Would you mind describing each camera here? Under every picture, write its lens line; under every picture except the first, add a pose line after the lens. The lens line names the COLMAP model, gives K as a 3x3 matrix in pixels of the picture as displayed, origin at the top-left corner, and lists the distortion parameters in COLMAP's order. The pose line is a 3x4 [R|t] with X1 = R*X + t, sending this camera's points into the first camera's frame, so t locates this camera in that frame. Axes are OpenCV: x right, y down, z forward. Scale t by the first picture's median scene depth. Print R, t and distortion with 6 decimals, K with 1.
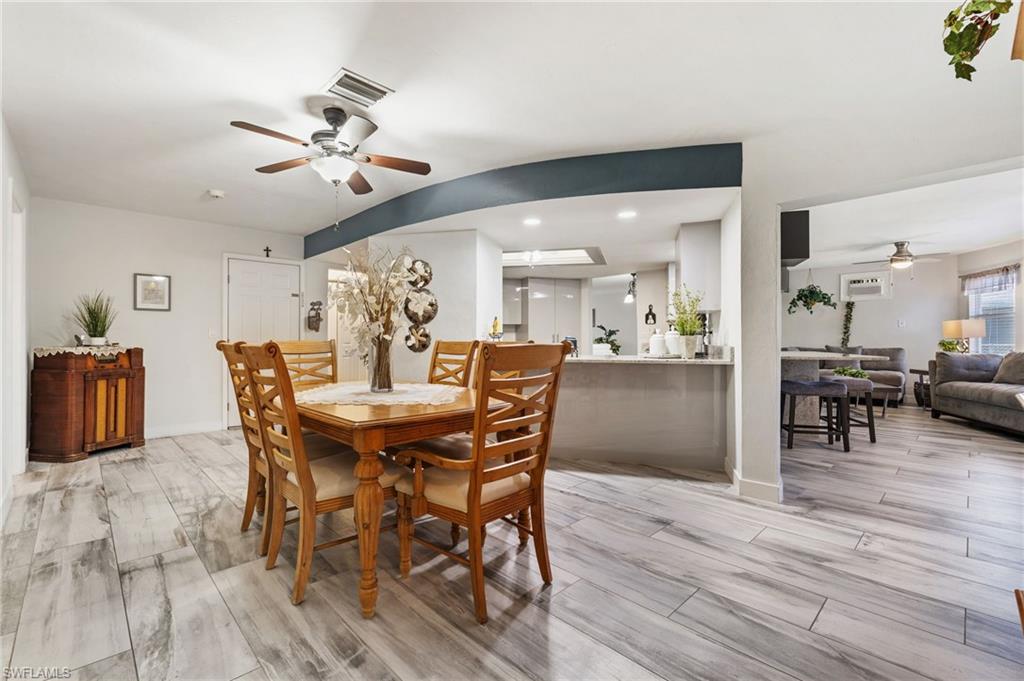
lens RADIAL K [[447.7, 0, 505.0], [0, 447.7, 339.6], [0, 0, 1]] dist [-0.001168, 0.000988]
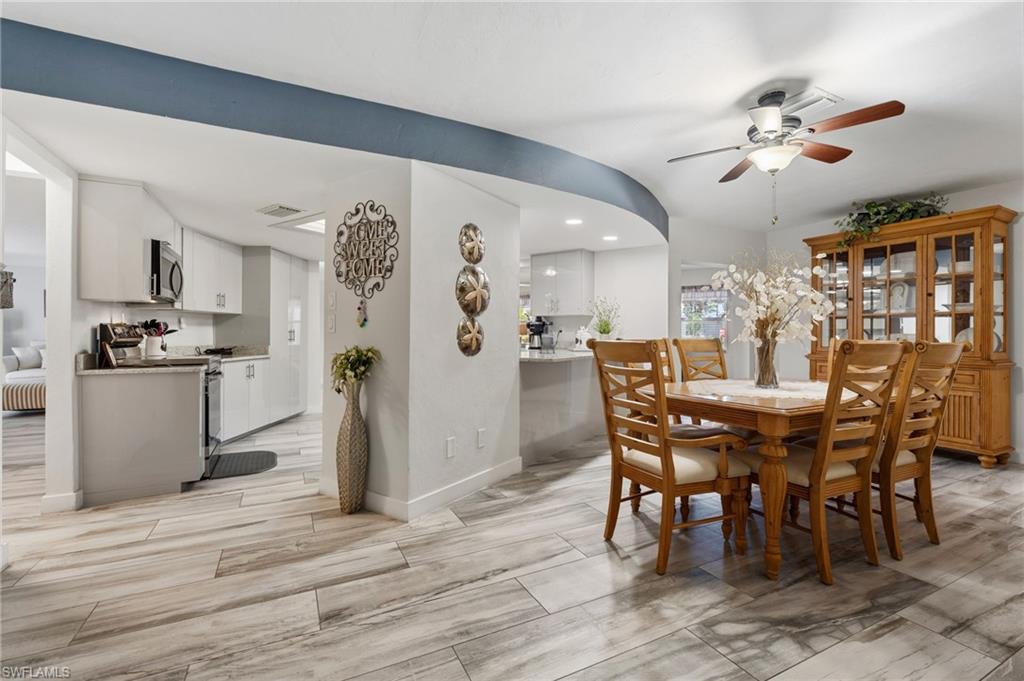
lens RADIAL K [[447.7, 0, 509.7], [0, 447.7, 340.2], [0, 0, 1]] dist [-0.001168, 0.000988]
pose [[0.285624, 0.001180, 0.958341, -1.622162], [-0.012998, 0.999912, 0.002642, 0.001812], [-0.958254, -0.013211, 0.285614, 1.424118]]
